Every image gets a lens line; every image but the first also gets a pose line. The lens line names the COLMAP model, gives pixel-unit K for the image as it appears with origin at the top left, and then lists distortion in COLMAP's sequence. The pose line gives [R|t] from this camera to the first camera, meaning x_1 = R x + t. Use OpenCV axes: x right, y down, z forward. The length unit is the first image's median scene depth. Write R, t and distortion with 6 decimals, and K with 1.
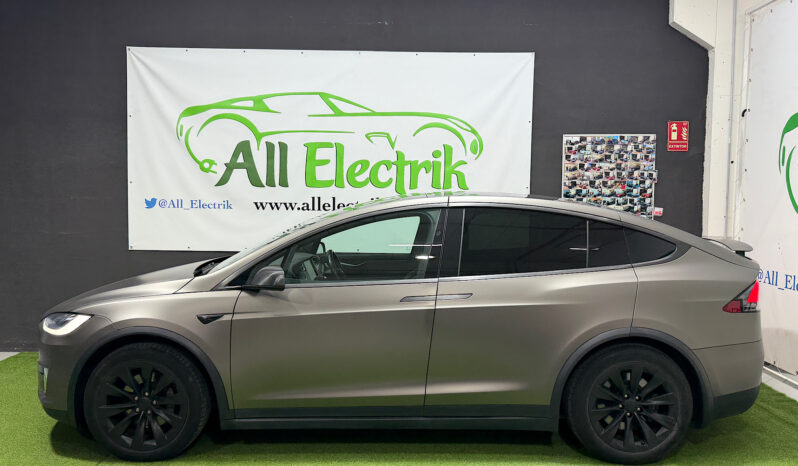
lens RADIAL K [[661.9, 0, 407.9], [0, 661.9, 234.9], [0, 0, 1]] dist [0.072779, -0.178032]
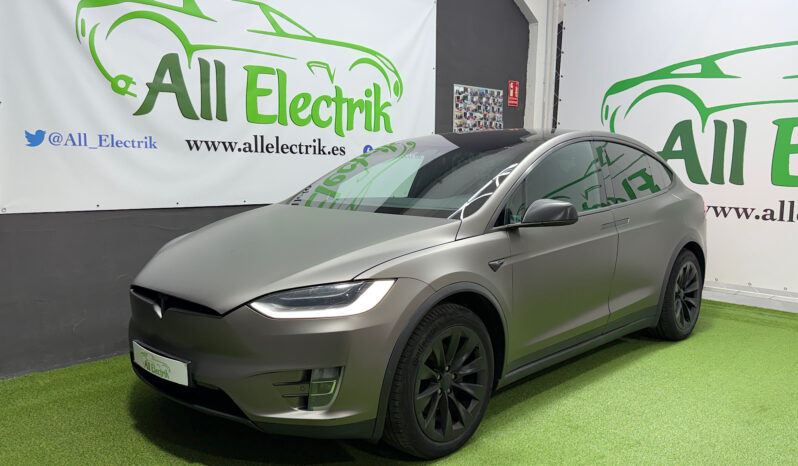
lens RADIAL K [[661.9, 0, 399.2], [0, 661.9, 245.2], [0, 0, 1]] dist [0.072779, -0.178032]
pose [[0.697133, -0.086303, 0.711729, -0.606925], [0.031338, 0.995448, 0.090010, 0.008054], [-0.716257, -0.040445, 0.696664, 0.310225]]
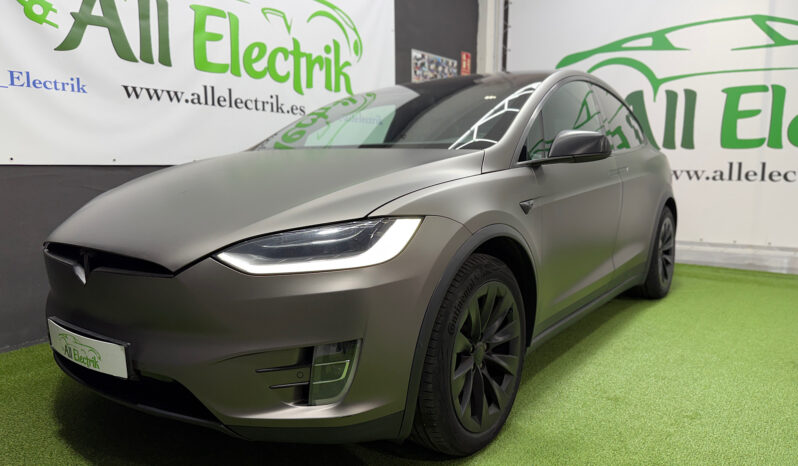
lens RADIAL K [[577.4, 0, 405.7], [0, 577.4, 248.0], [0, 0, 1]] dist [-0.029107, 0.000256]
pose [[0.596050, -0.119360, 0.794027, -0.521545], [0.045728, 0.992331, 0.114843, 0.053728], [-0.801644, -0.032143, 0.596936, 0.461074]]
